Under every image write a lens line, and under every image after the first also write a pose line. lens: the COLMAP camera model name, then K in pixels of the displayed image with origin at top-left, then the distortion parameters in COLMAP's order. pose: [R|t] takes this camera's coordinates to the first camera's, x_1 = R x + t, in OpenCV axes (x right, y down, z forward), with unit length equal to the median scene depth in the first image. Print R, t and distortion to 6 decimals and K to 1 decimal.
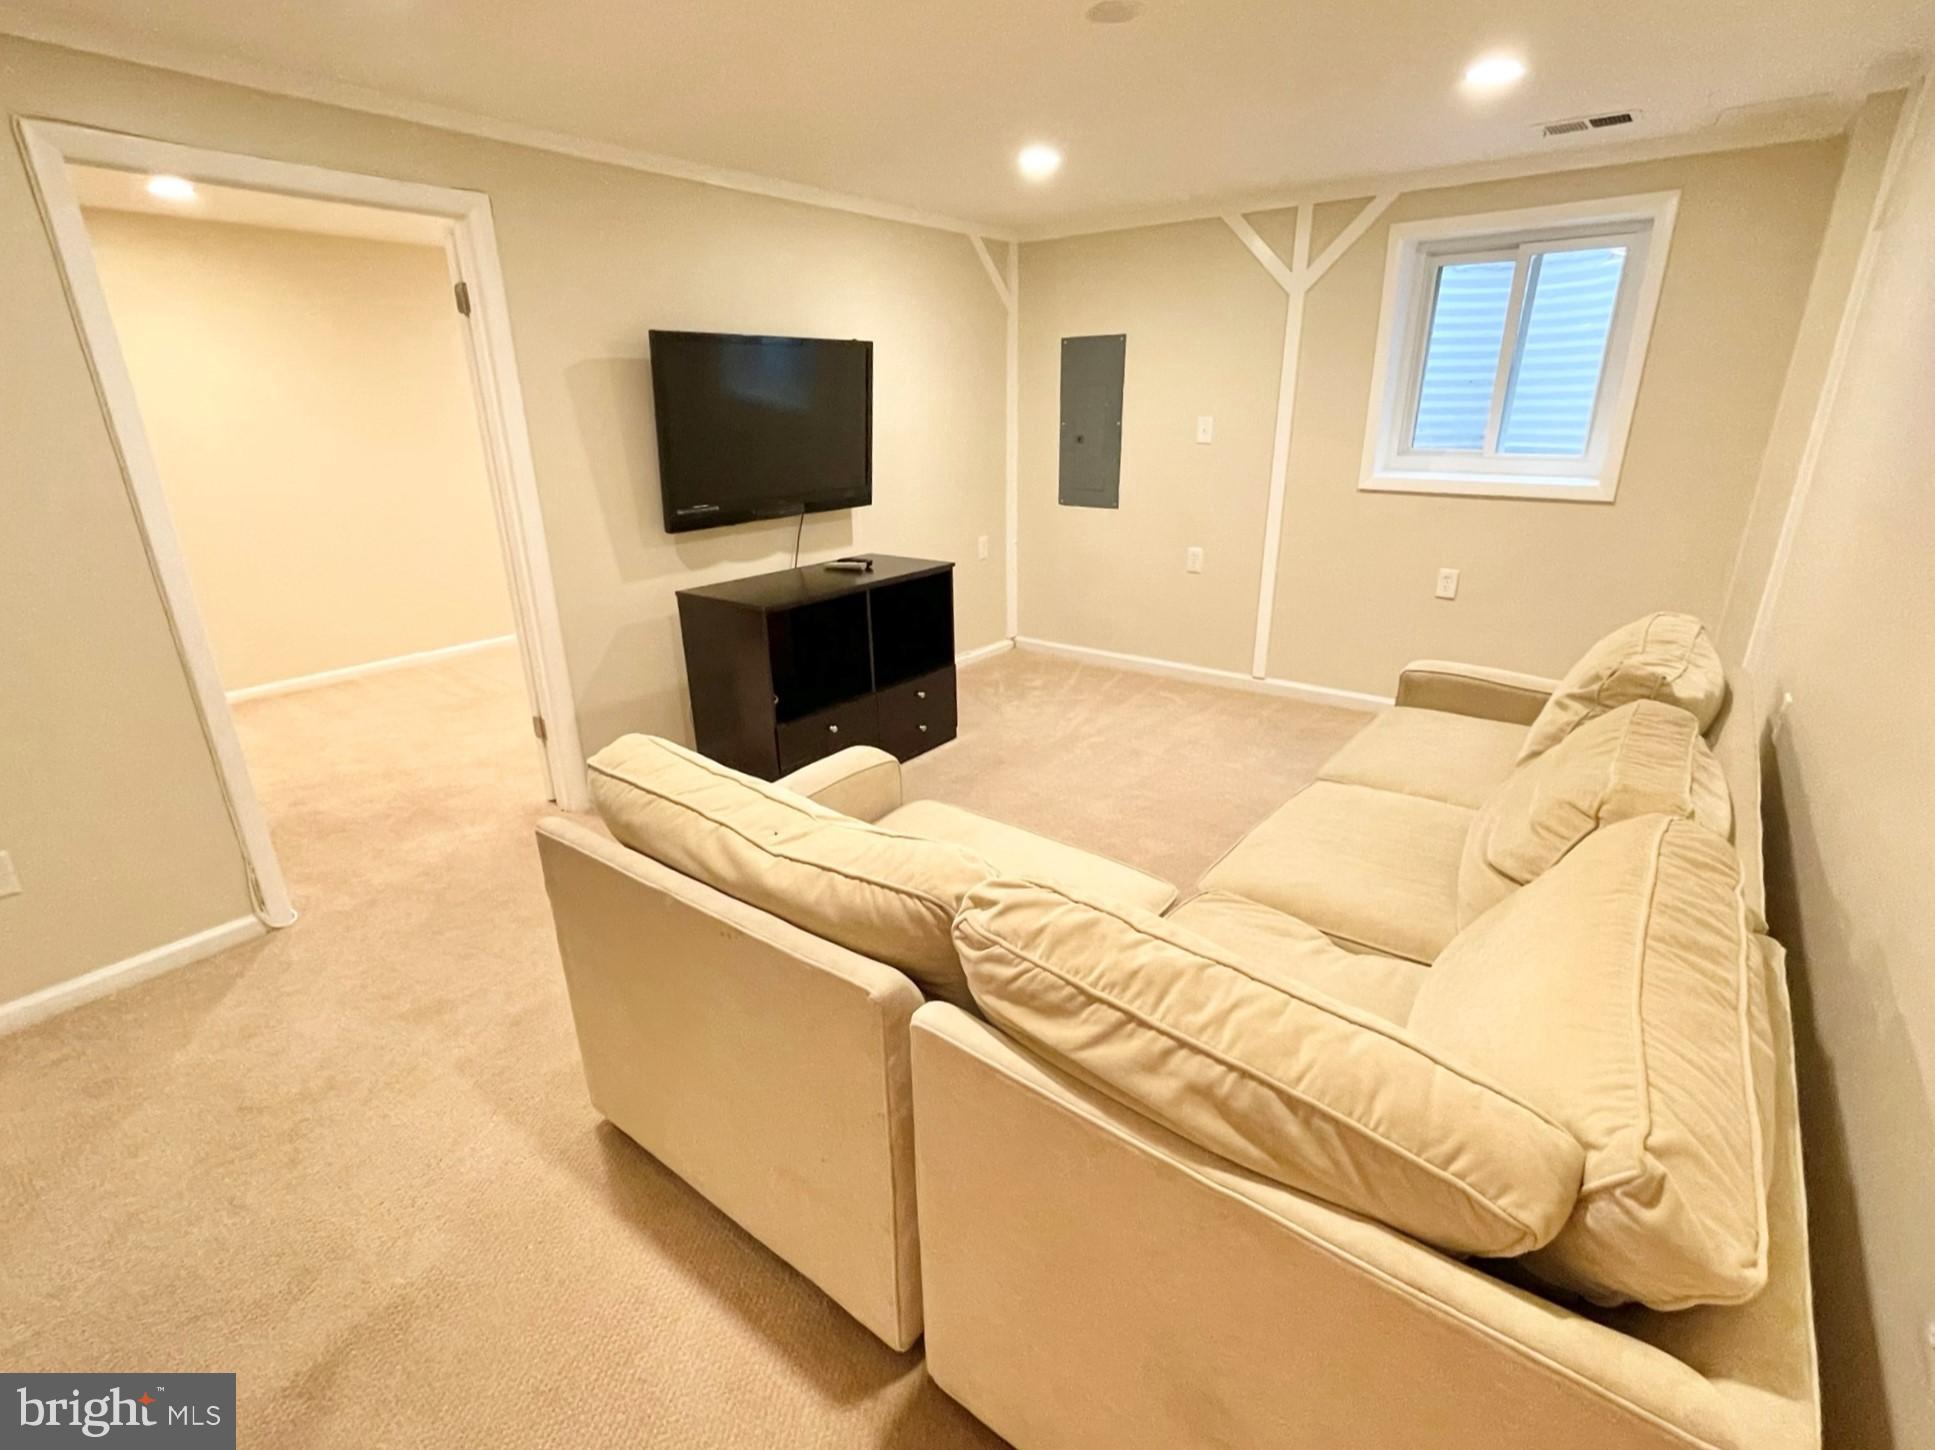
lens RADIAL K [[894.3, 0, 958.1], [0, 894.3, 717.2], [0, 0, 1]] dist [-0.003846, -0.000284]
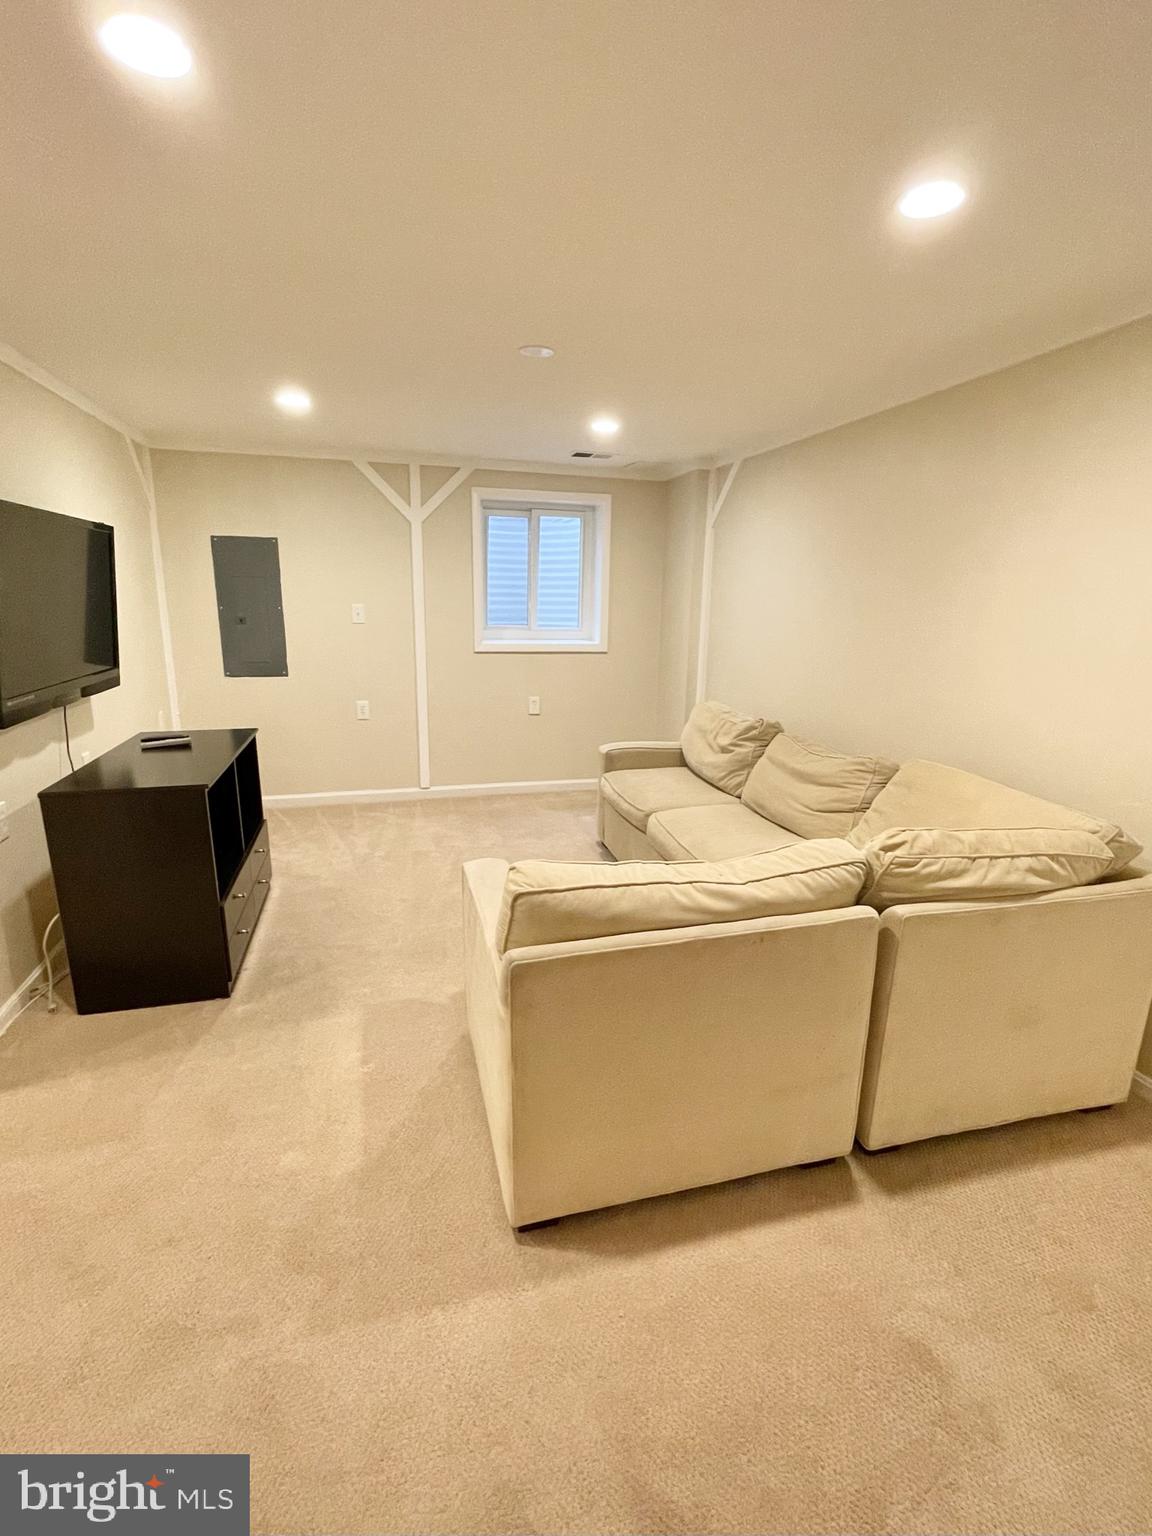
lens RADIAL K [[709.9, 0, 576.0], [0, 709.9, 768.0], [0, 0, 1]] dist [-0.003846, -0.000284]
pose [[0.605684, -0.164342, 0.778549, -0.456927], [0.242493, 0.970019, 0.016108, -0.043462], [-0.757855, 0.179036, 0.627377, 0.157219]]
